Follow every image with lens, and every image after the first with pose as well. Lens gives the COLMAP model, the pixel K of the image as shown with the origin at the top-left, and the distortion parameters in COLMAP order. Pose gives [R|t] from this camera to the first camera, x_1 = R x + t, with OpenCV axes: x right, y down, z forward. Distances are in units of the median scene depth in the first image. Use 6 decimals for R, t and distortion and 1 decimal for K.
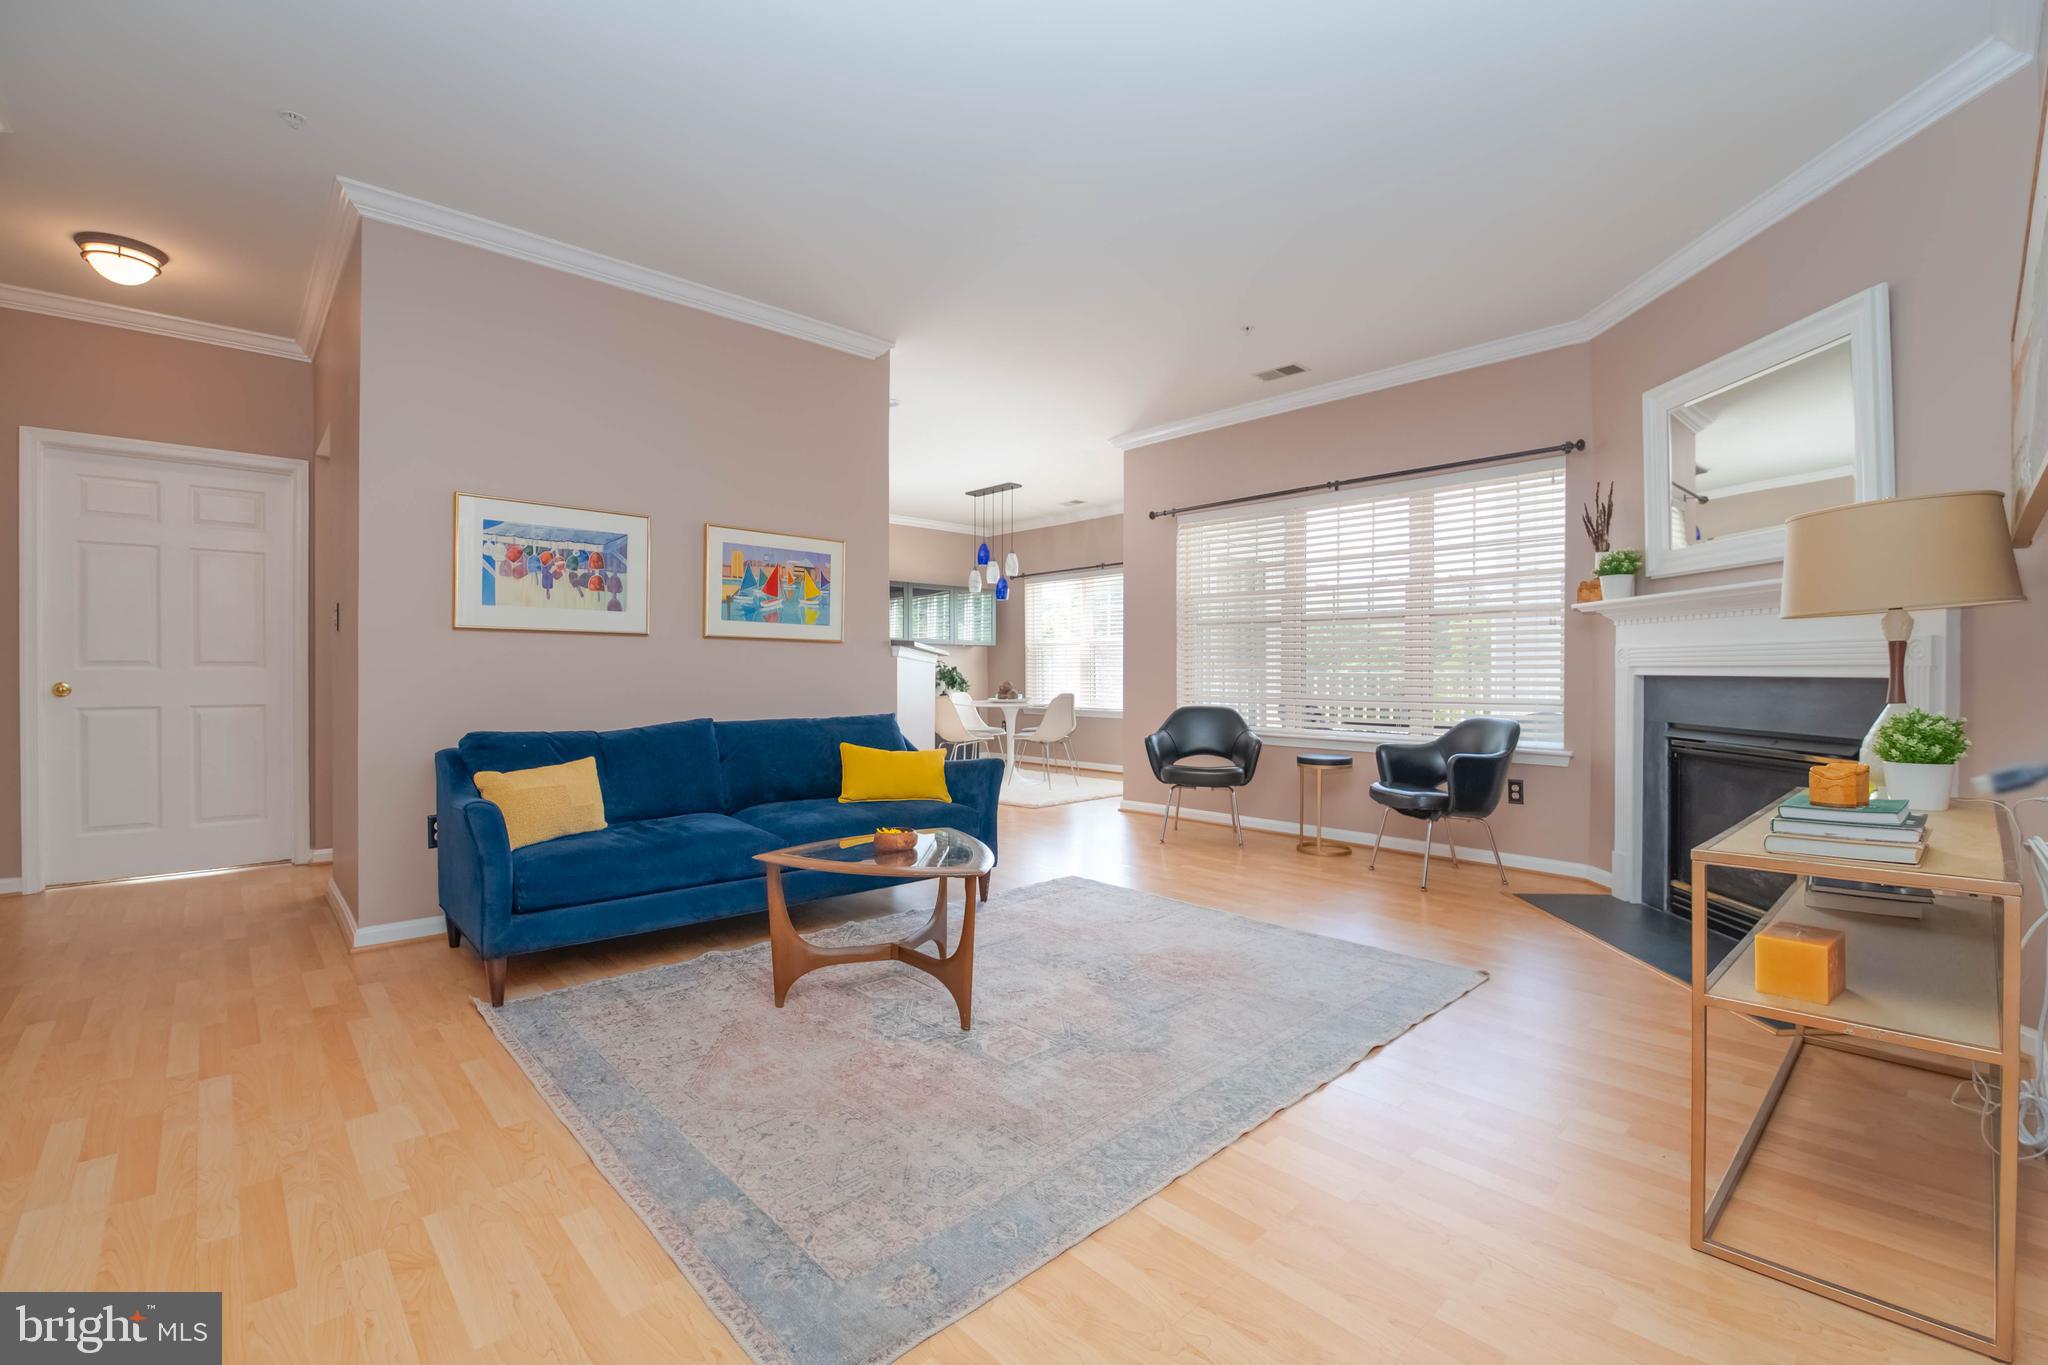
lens RADIAL K [[879.9, 0, 1024.1], [0, 879.9, 660.4], [0, 0, 1]] dist [0.002775, -0.002991]
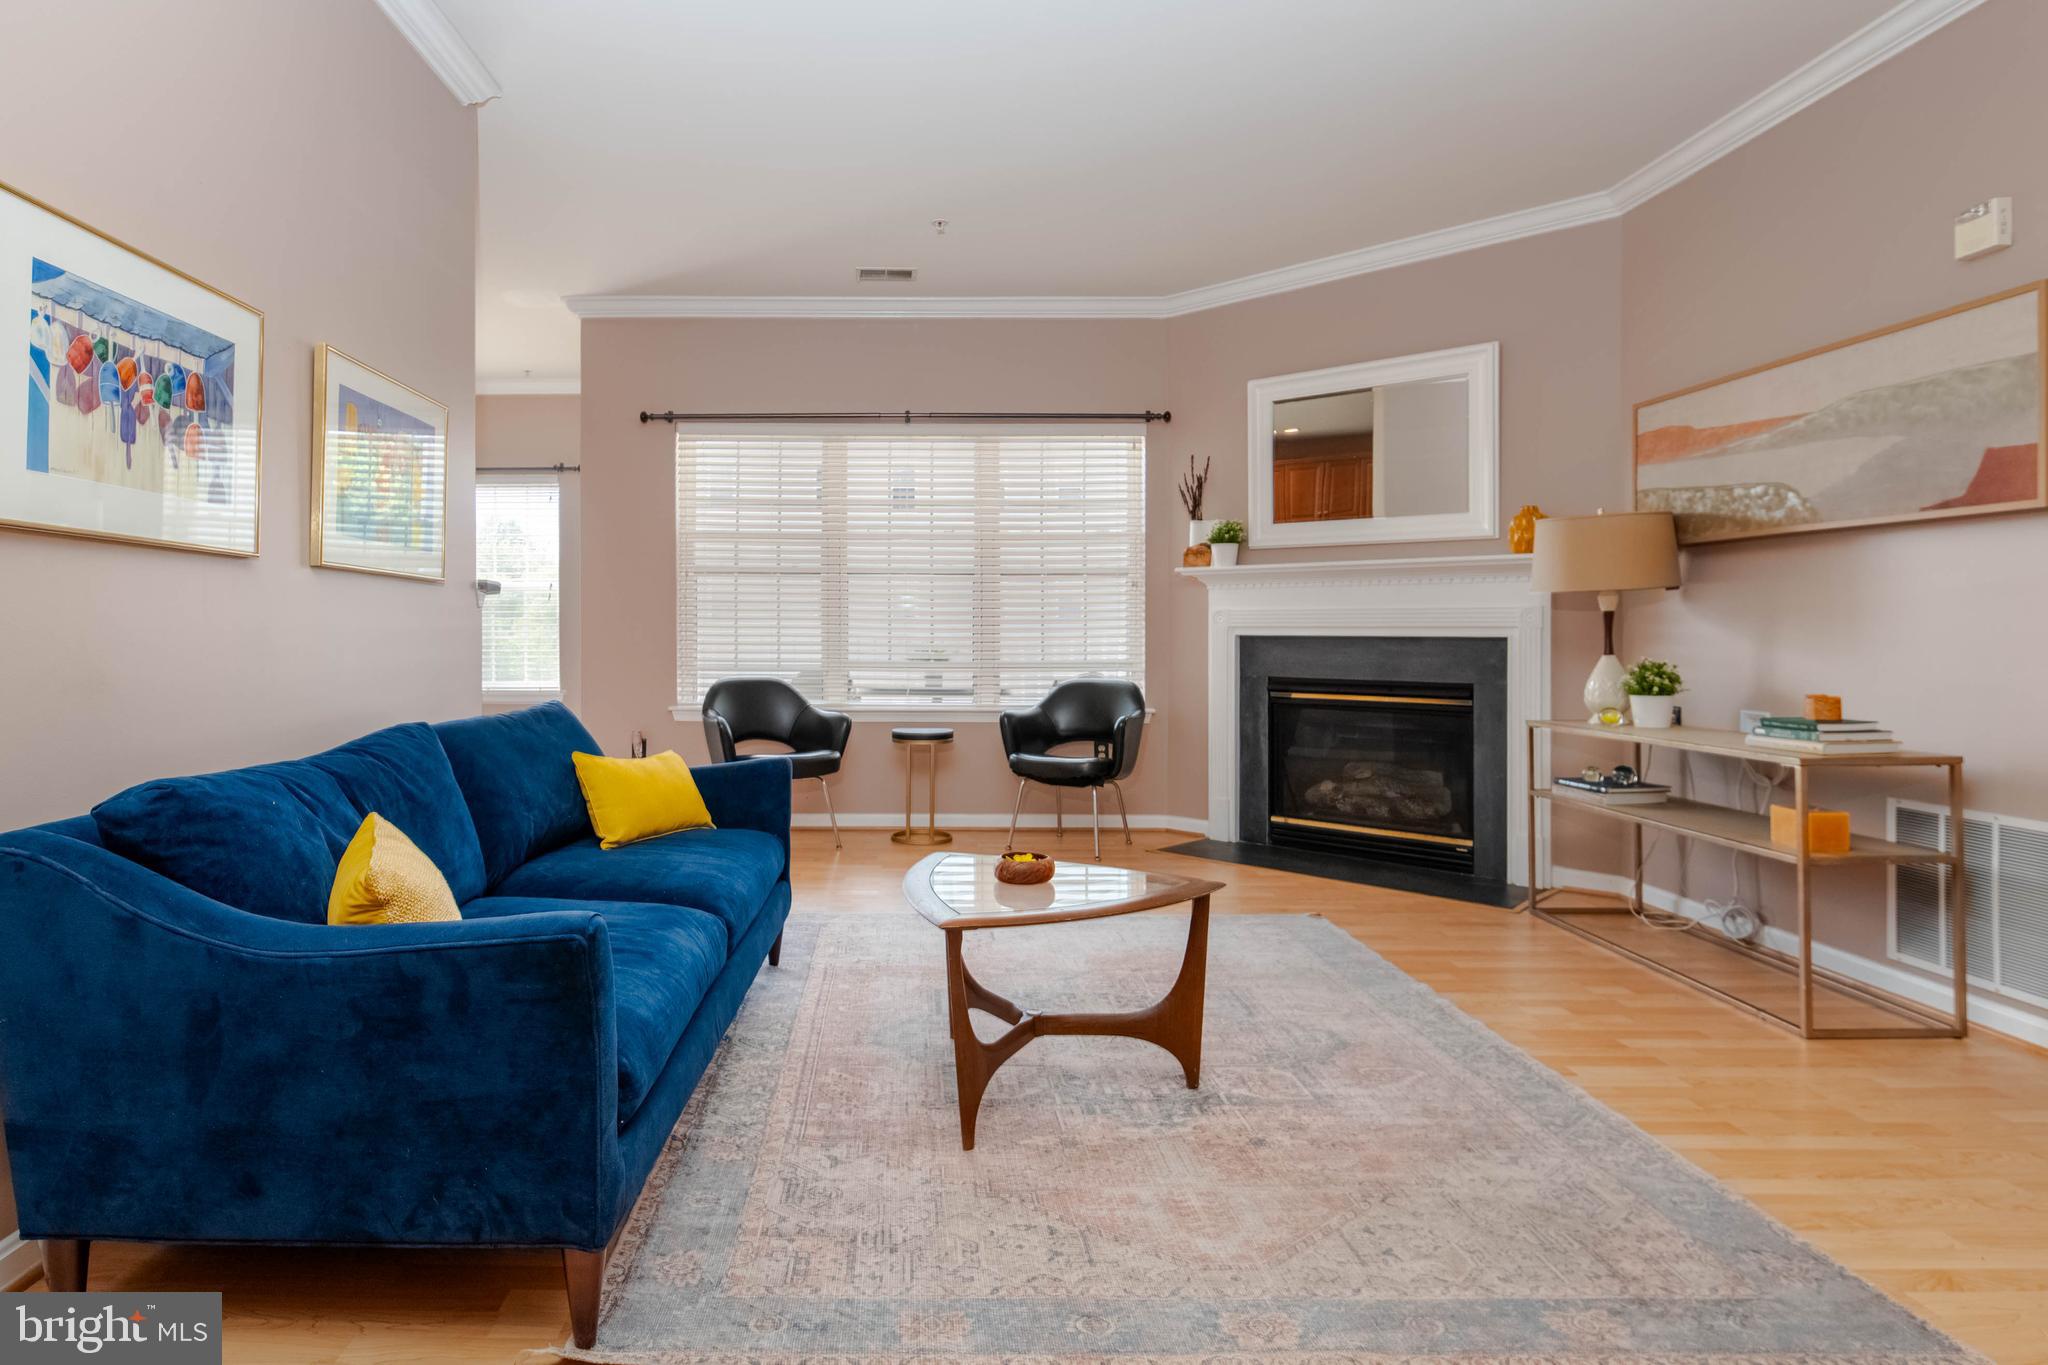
lens RADIAL K [[1147.2, 0, 893.1], [0, 1147.2, 629.7], [0, 0, 1]] dist [0.001967, -0.003866]
pose [[0.689492, 0.000228, 0.724294, -0.683463], [-0.007956, 0.999942, 0.007260, 0.002379], [-0.724250, -0.010768, 0.689454, 0.336947]]
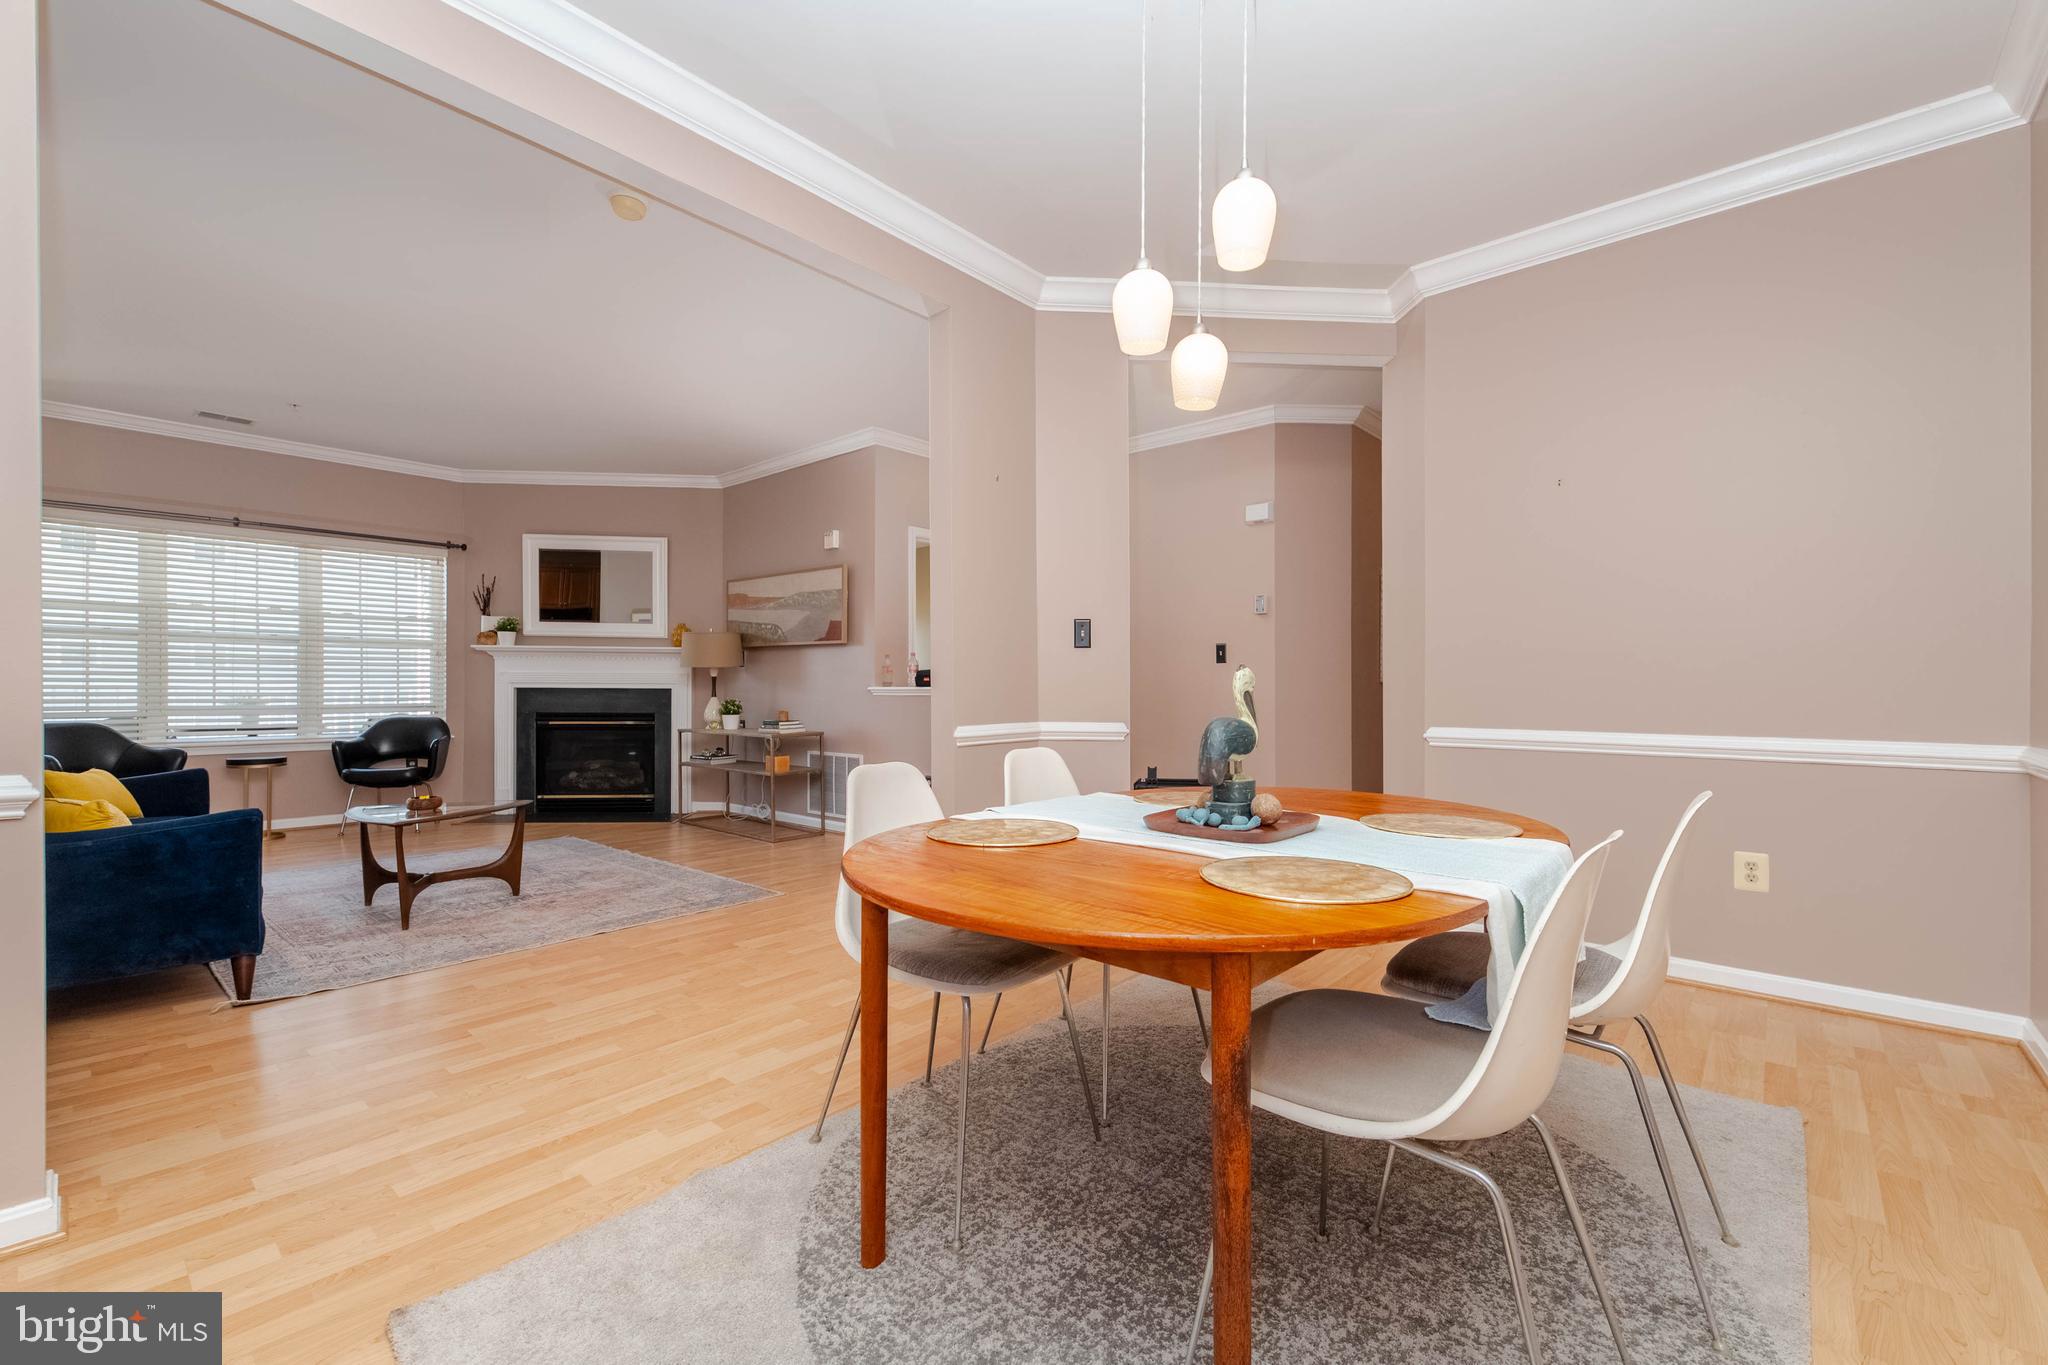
lens RADIAL K [[879.9, 0, 1048.1], [0, 879.9, 689.9], [0, 0, 1]] dist [0.002775, -0.002991]
pose [[-0.107410, -0.007042, 0.994190, -1.299370], [-0.016589, 0.999848, 0.005290, -0.006748], [-0.994076, -0.015924, -0.107511, 0.106655]]
